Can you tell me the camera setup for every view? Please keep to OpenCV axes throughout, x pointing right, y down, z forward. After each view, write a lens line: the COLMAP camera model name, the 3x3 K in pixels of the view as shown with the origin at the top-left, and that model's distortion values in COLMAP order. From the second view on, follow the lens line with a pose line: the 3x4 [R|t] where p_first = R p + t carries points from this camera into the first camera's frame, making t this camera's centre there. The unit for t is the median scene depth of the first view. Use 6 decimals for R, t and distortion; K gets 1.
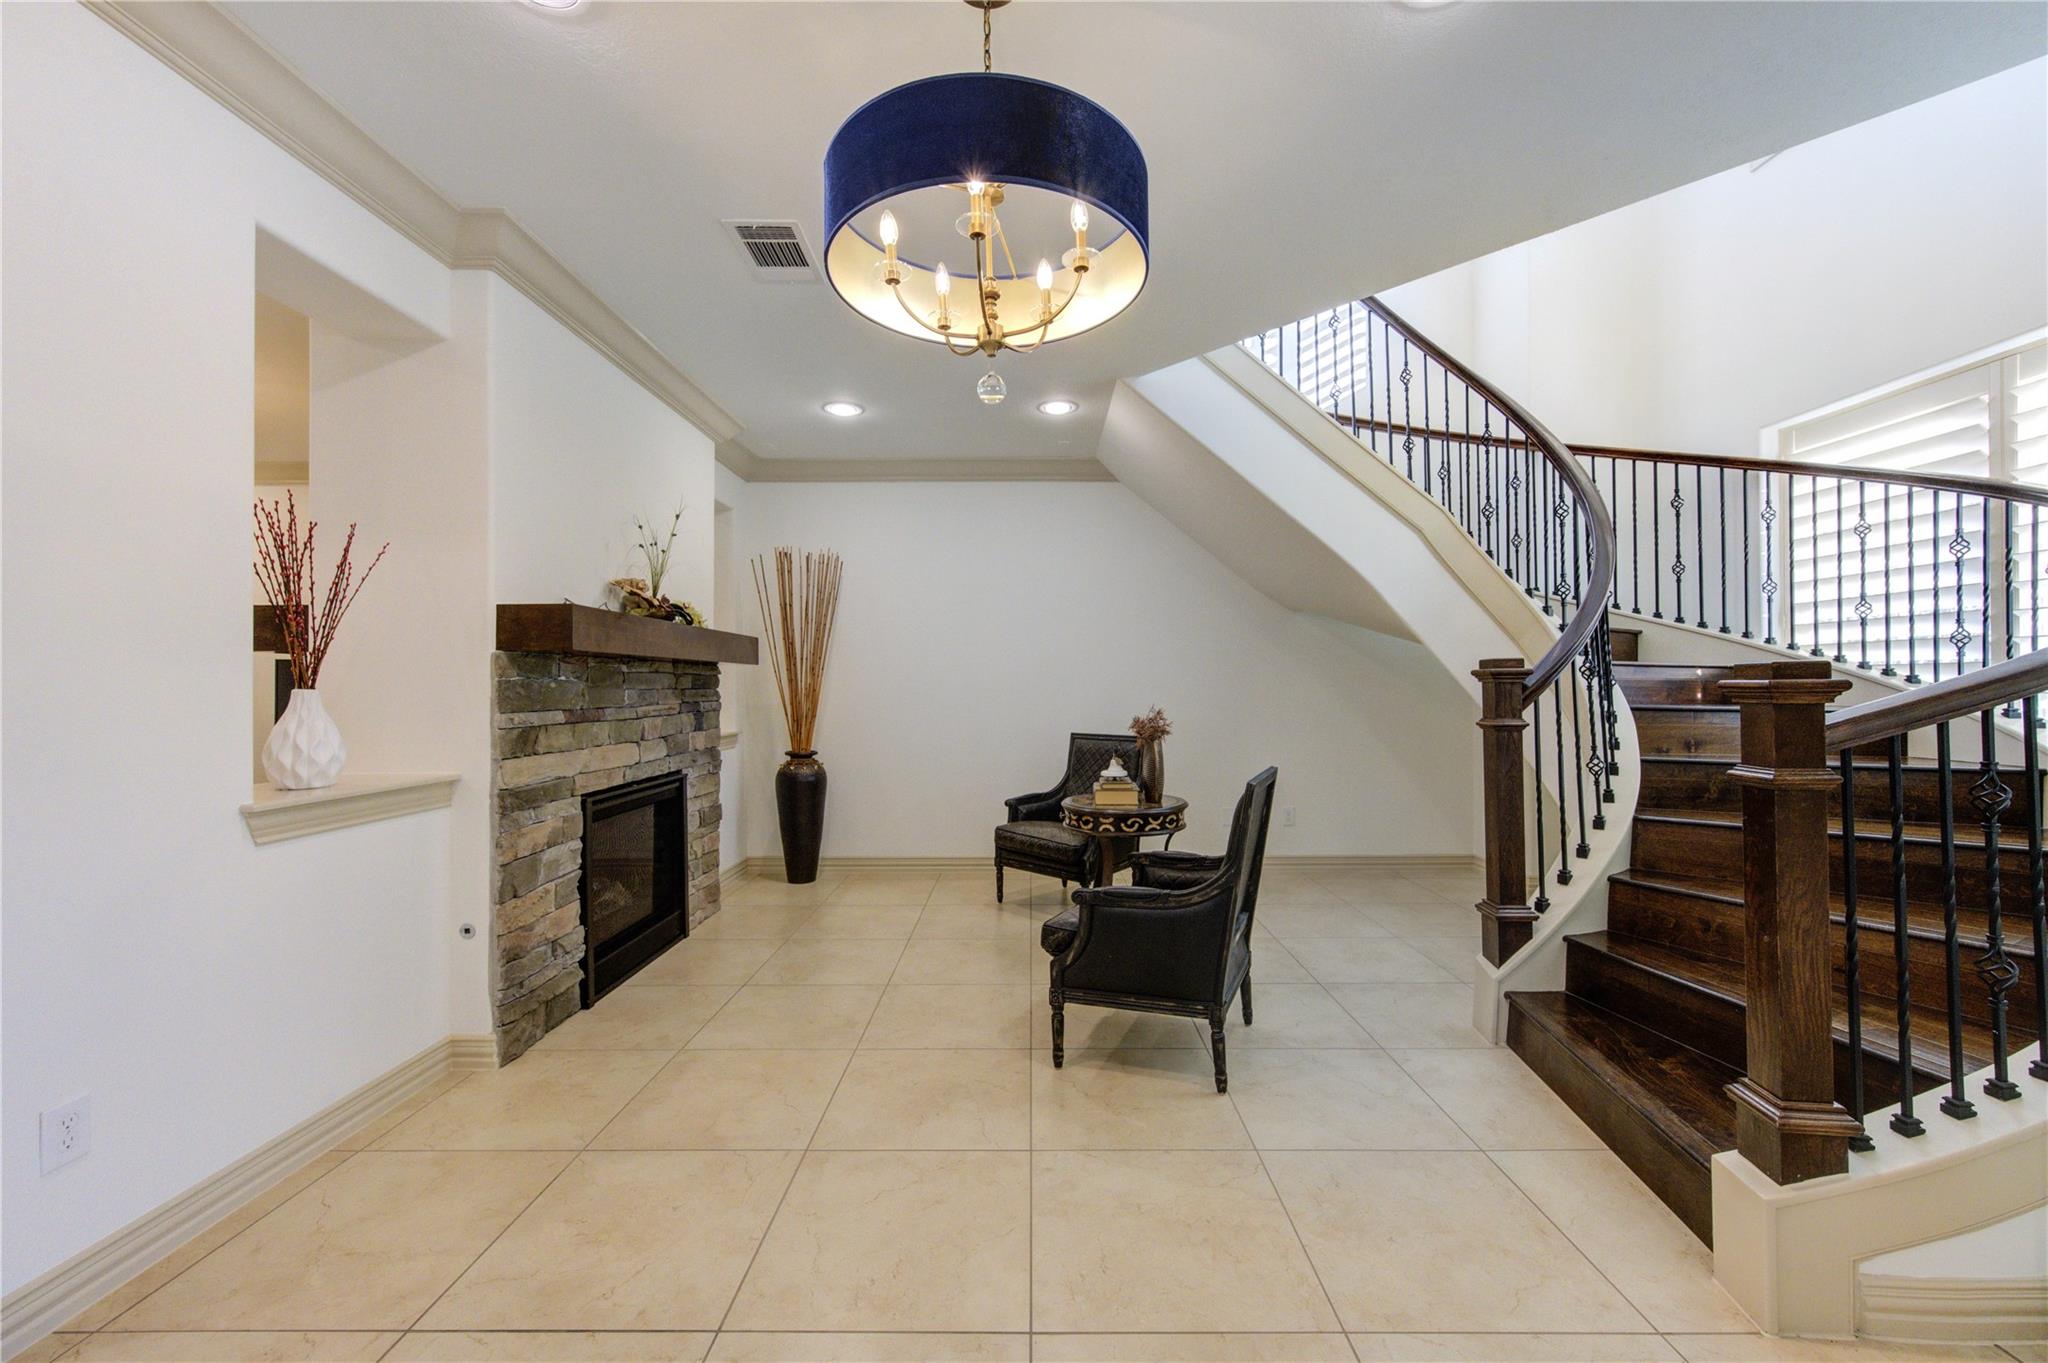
lens RADIAL K [[800.2, 0, 1034.3], [0, 800.2, 682.4], [0, 0, 1]] dist [-0.001127, -0.000303]
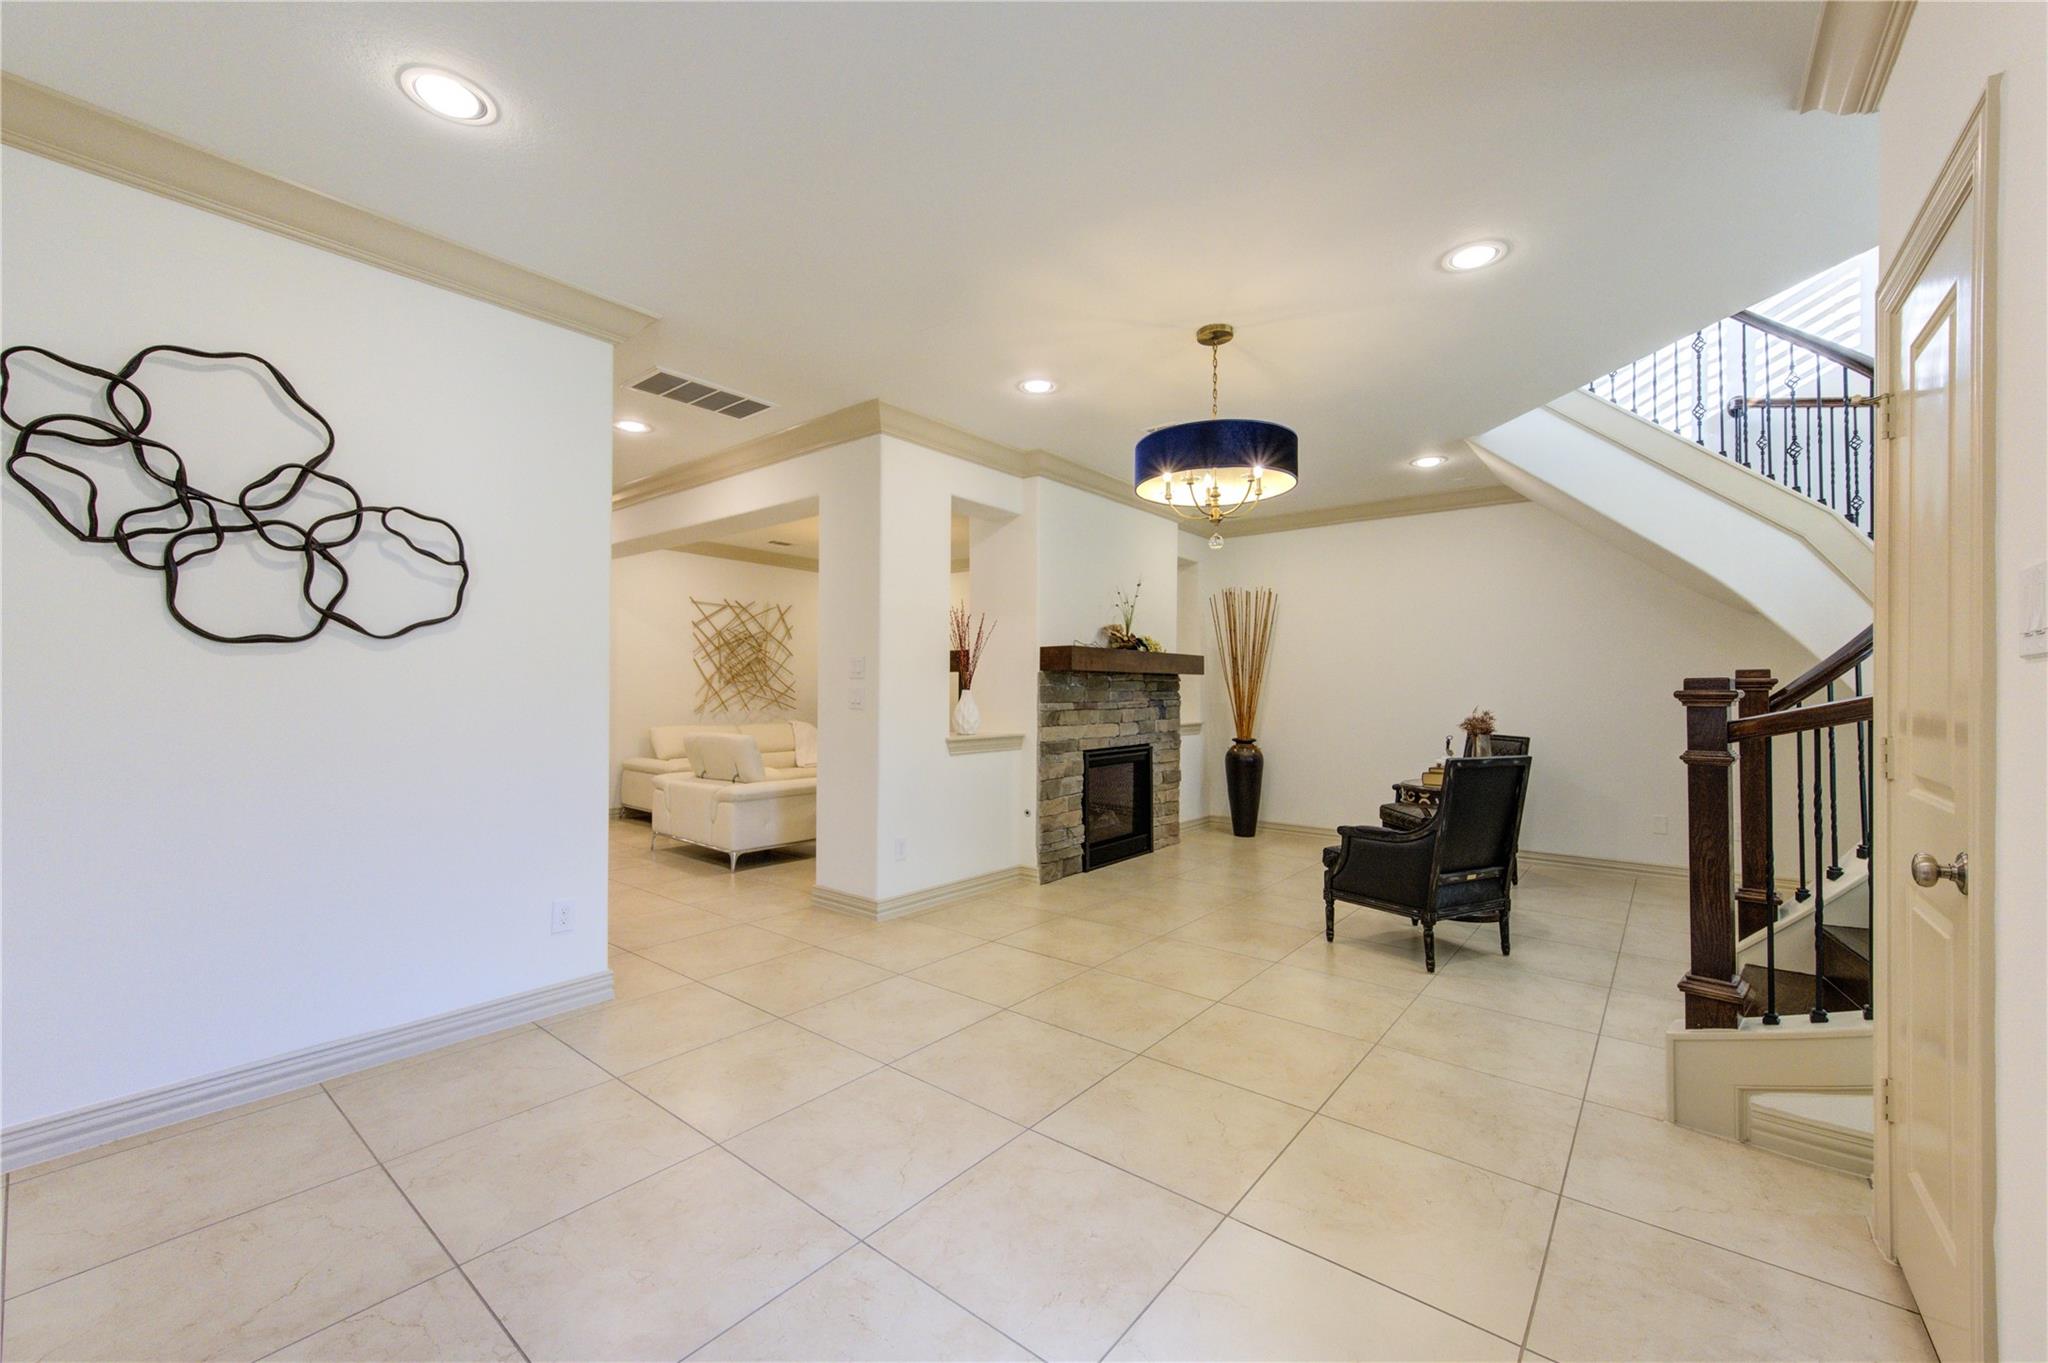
lens RADIAL K [[800.2, 0, 1036.7], [0, 800.2, 687.4], [0, 0, 1]] dist [-0.001127, -0.000303]
pose [[0.787524, 0.005067, -0.616263, 0.460124], [-0.004270, 0.999987, 0.002766, -0.003689], [0.616269, 0.000453, 0.787536, -0.474632]]
